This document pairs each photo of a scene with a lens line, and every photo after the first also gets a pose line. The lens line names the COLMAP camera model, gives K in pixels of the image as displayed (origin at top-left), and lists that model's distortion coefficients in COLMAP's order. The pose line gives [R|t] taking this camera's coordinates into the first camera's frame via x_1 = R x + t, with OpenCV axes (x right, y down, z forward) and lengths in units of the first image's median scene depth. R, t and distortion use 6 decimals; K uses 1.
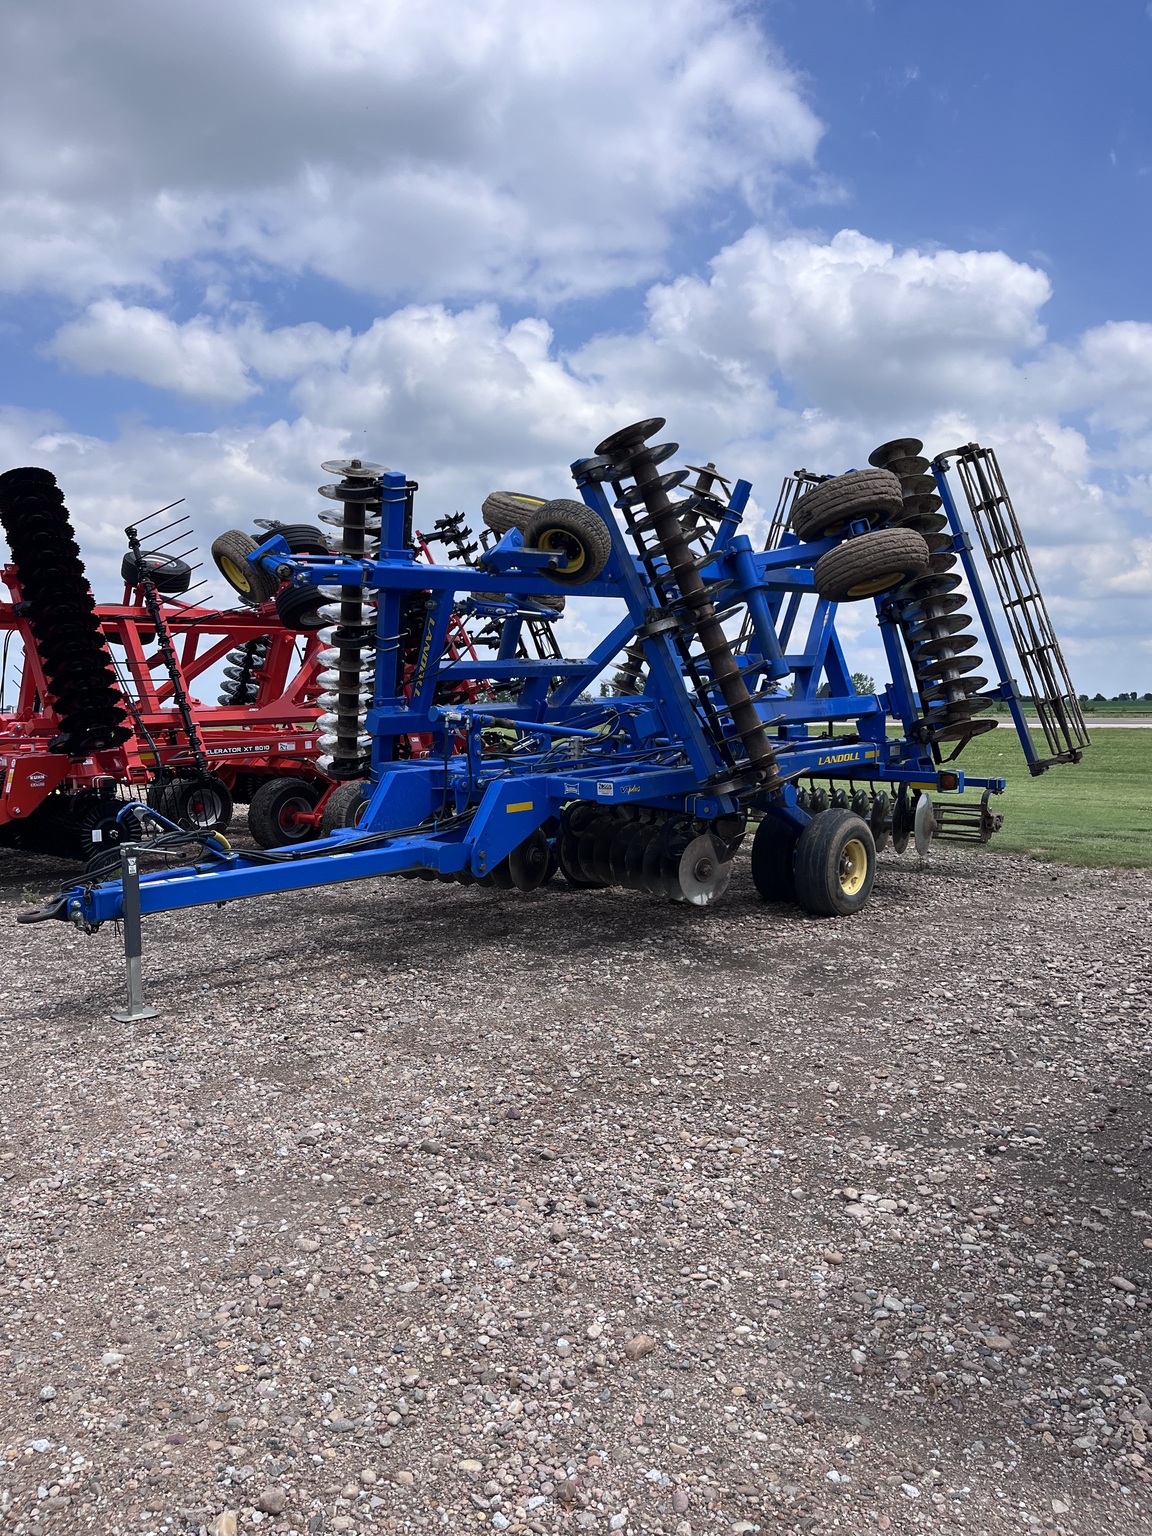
lens RADIAL K [[1170.6, 0, 574.4], [0, 1170.6, 773.6], [0, 0, 1]] dist [0.066115, -0.090073]
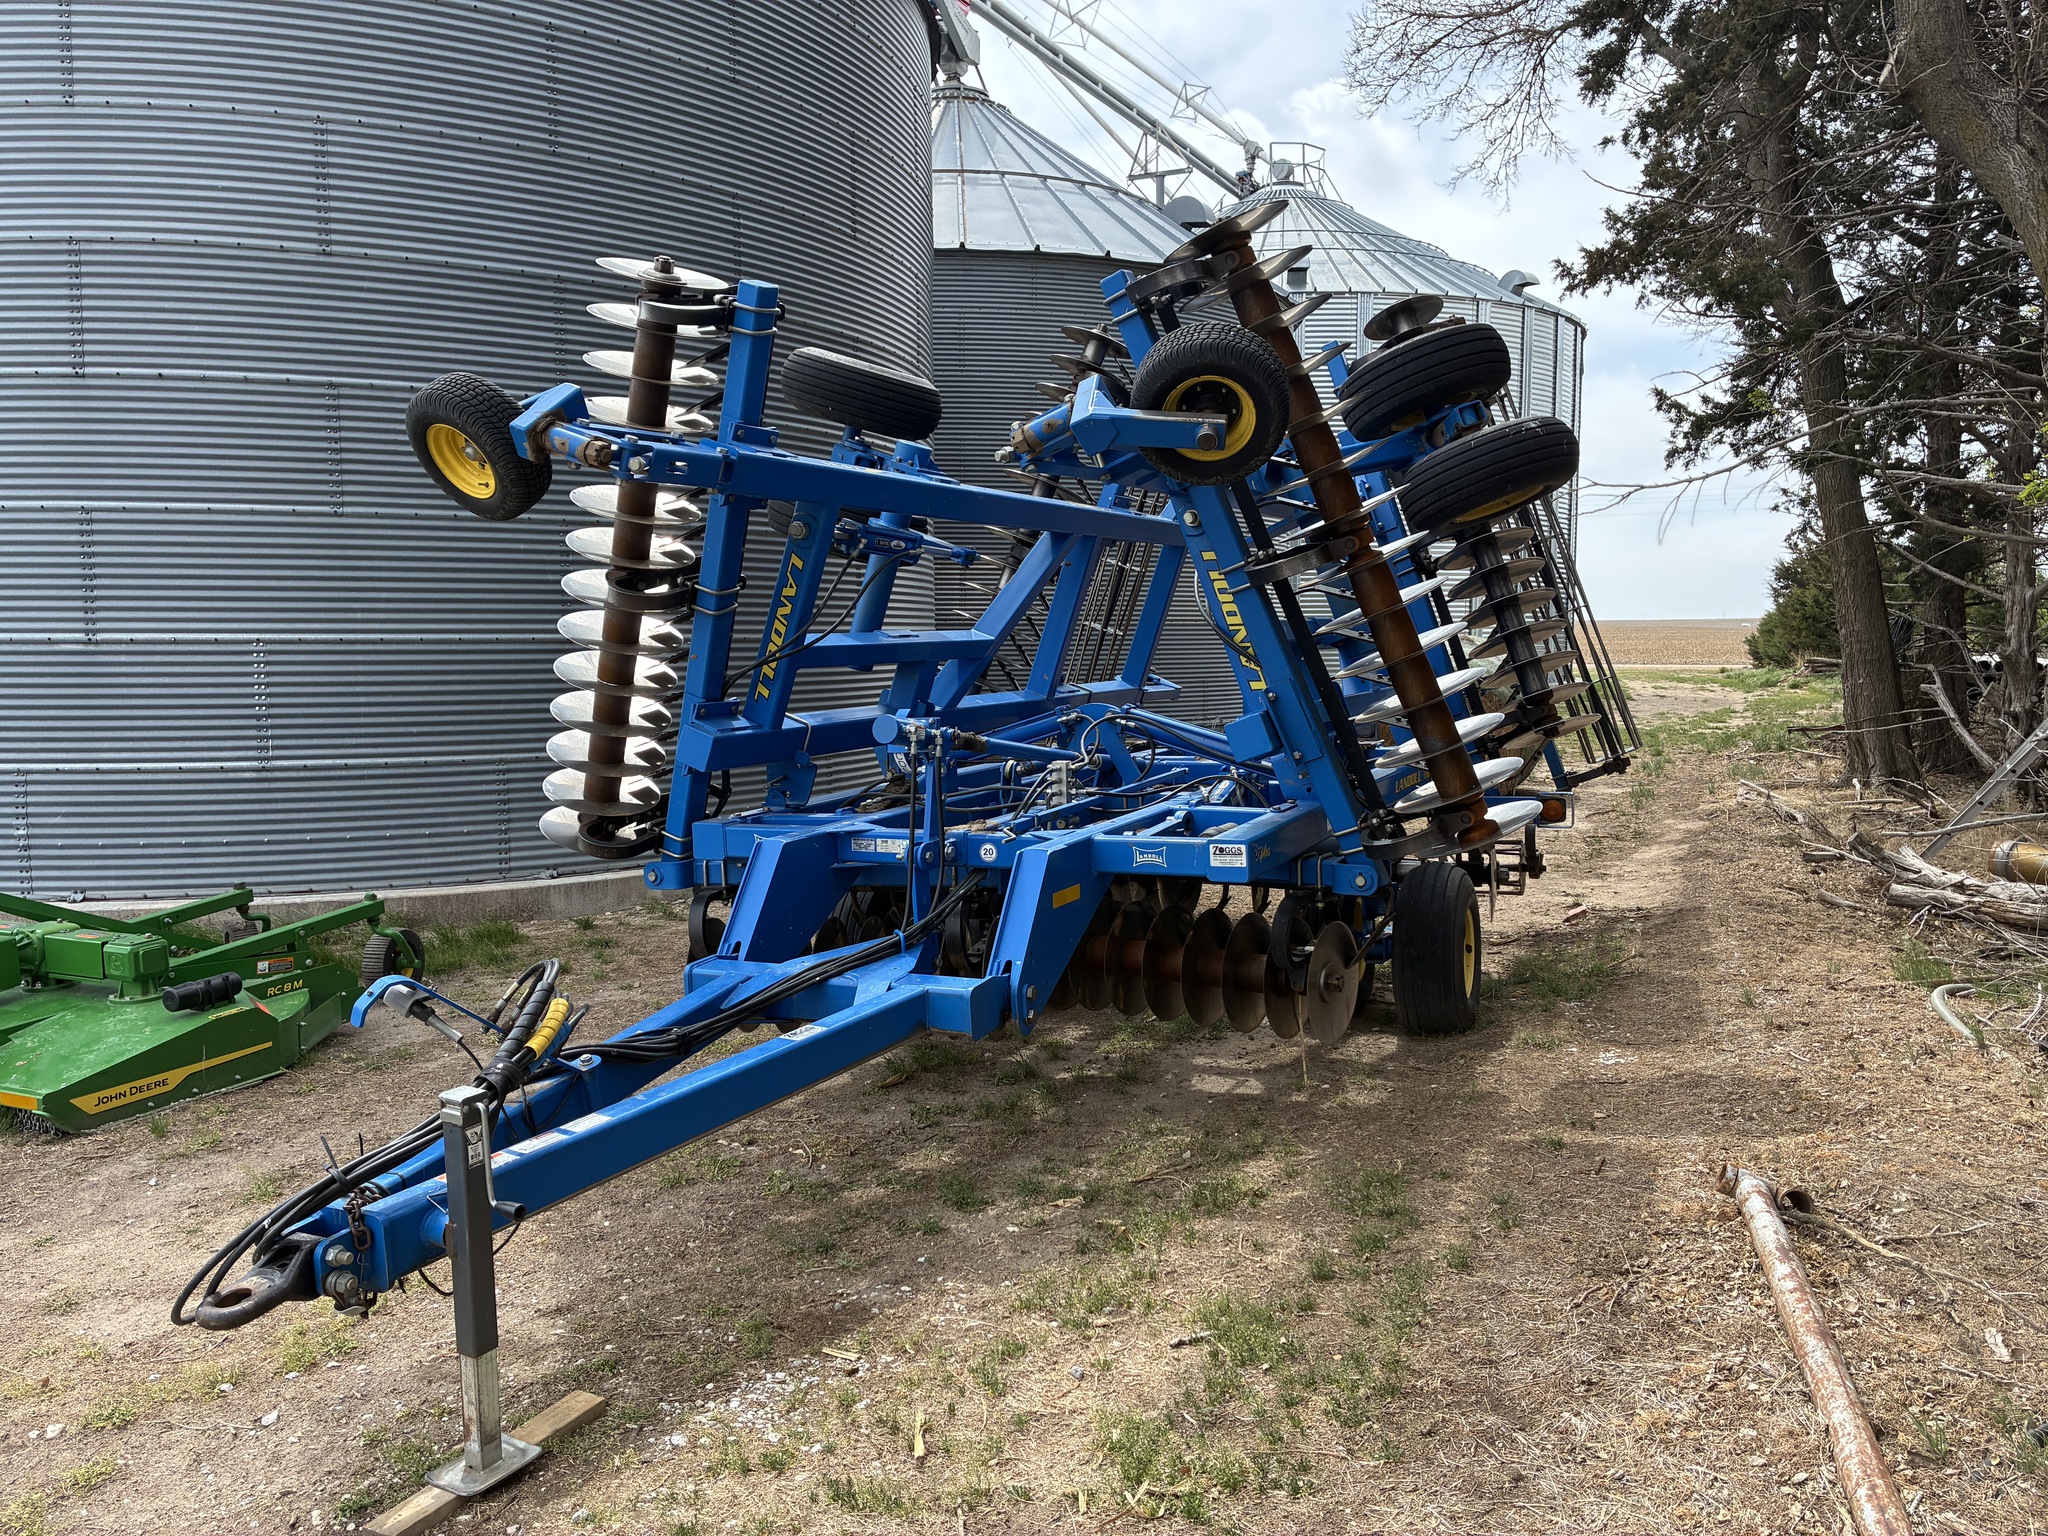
lens RADIAL K [[1560.8, 0, 1024.5], [0, 1560.8, 773.8], [0, 0, 1]] dist [0.066115, -0.090073]
pose [[0.952056, -0.043236, 0.302854, -0.237998], [0.049392, 0.998699, -0.012690, -0.018144], [-0.301911, 0.027040, 0.952952, 0.286351]]
